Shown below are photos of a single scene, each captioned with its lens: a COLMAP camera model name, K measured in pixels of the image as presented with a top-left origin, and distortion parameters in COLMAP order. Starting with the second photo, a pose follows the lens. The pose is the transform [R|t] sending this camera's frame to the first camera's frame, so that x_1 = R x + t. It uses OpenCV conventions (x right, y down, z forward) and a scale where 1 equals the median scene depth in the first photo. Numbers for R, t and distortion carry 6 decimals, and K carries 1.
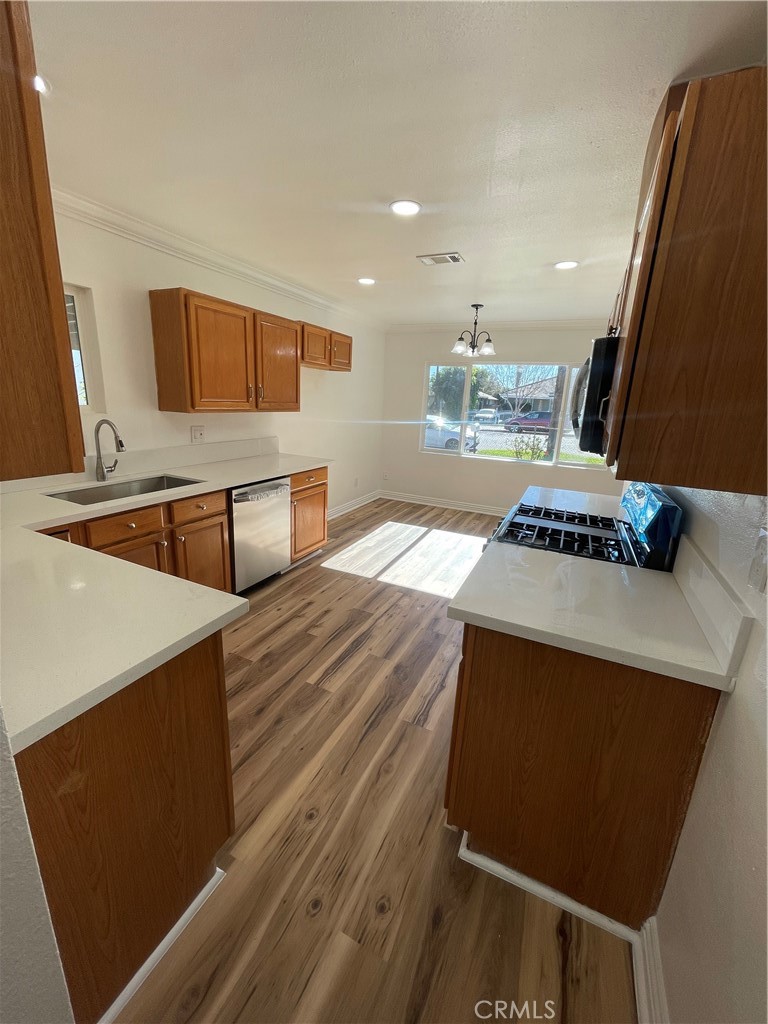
lens RADIAL K [[411.9, 0, 380.4], [0, 411.9, 505.1], [0, 0, 1]] dist [-0.004785, 0.000709]
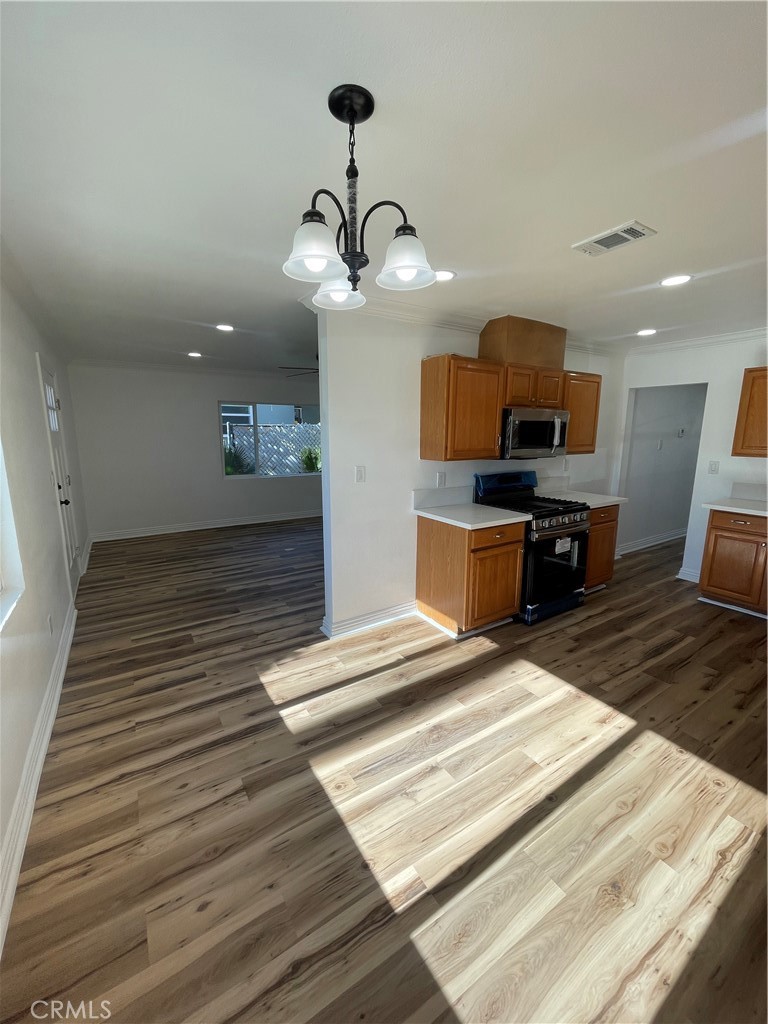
lens RADIAL K [[411.9, 0, 381.4], [0, 411.9, 505.0], [0, 0, 1]] dist [-0.004785, 0.000709]
pose [[-0.848527, -0.139499, 0.510433, 0.060858], [0.094603, 0.909090, 0.405716, -0.491112], [-0.520627, 0.392549, -0.758190, 1.804095]]
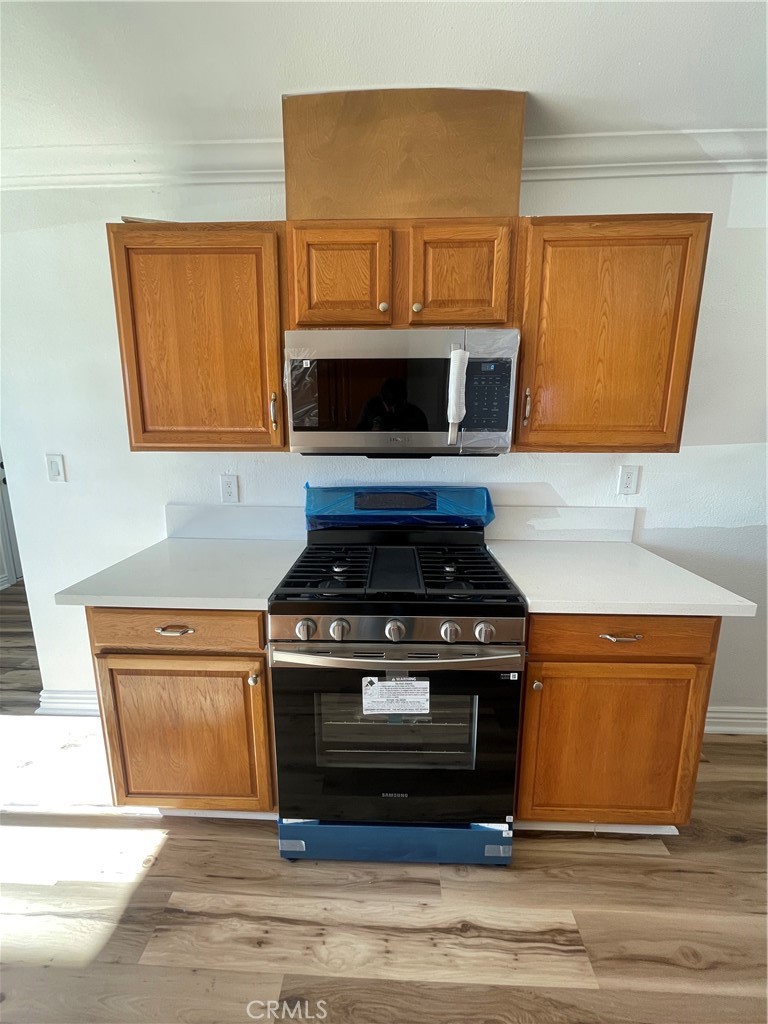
lens RADIAL K [[411.9, 0, 384.5], [0, 411.9, 503.5], [0, 0, 1]] dist [-0.004785, 0.000709]
pose [[-0.399105, -0.212252, 0.892000, -0.123005], [0.213051, 0.924744, 0.315369, -0.192591], [-0.891809, 0.315907, -0.323850, 0.806150]]
